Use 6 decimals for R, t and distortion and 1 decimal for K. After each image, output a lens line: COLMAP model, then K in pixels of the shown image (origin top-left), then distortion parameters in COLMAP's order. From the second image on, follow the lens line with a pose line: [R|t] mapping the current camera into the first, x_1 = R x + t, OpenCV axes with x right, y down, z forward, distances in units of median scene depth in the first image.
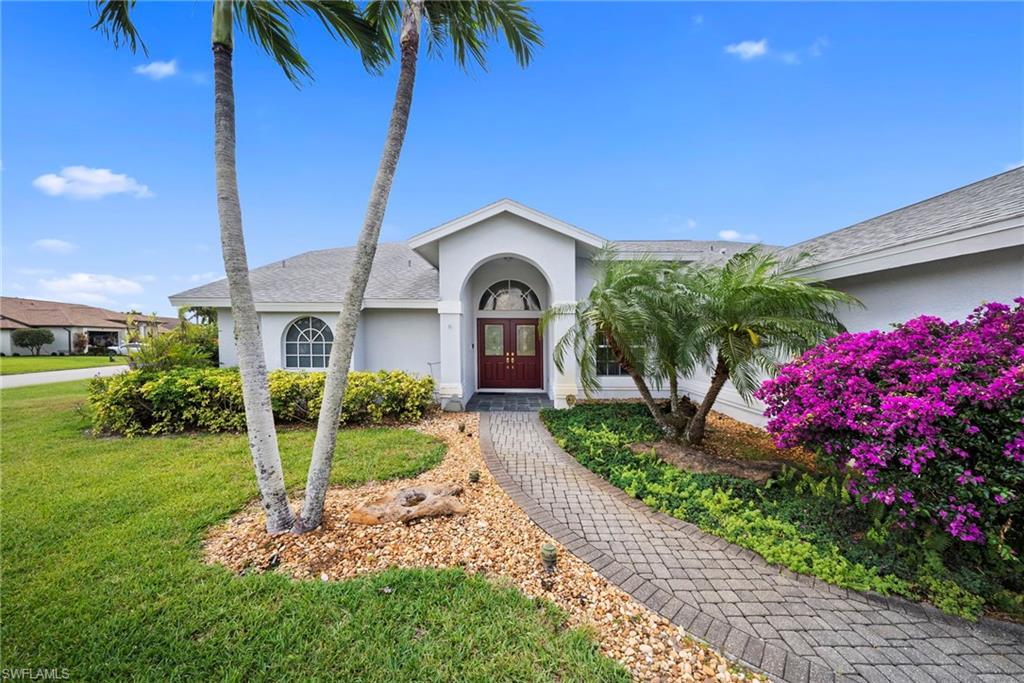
lens RADIAL K [[360.8, 0, 510.3], [0, 360.8, 344.5], [0, 0, 1]] dist [-0.000959, -0.002722]
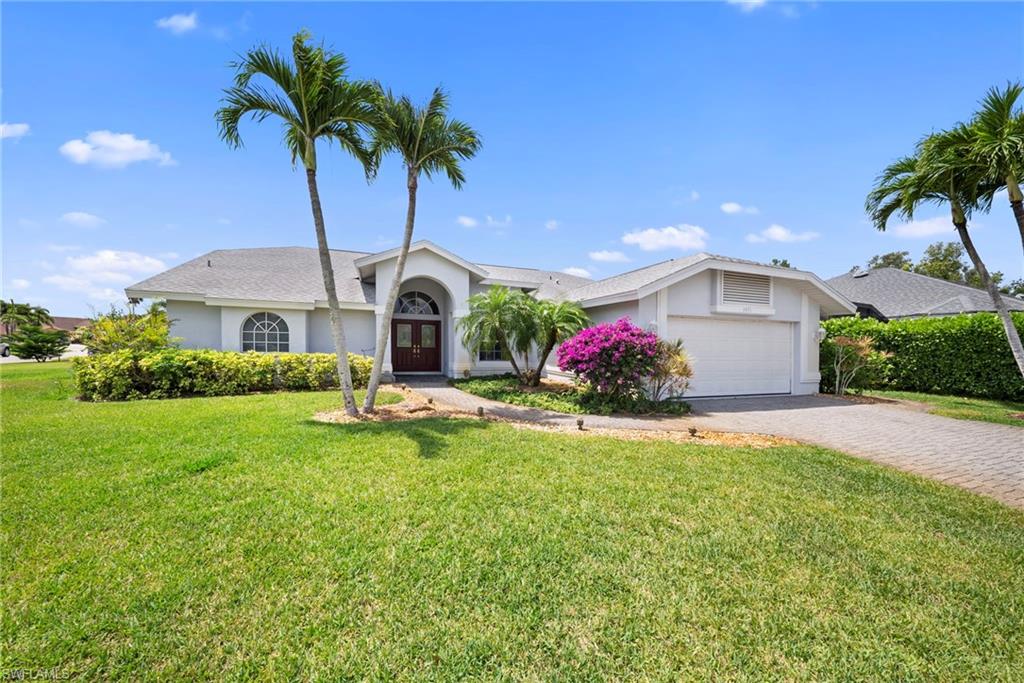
lens RADIAL K [[360.8, 0, 510.3], [0, 360.8, 344.5], [0, 0, 1]] dist [-0.000959, -0.002722]
pose [[0.931367, 0.013743, 0.363822, -0.217743], [-0.008651, 0.999841, -0.015622, 0.051470], [-0.363979, 0.011403, 0.931337, -0.512911]]
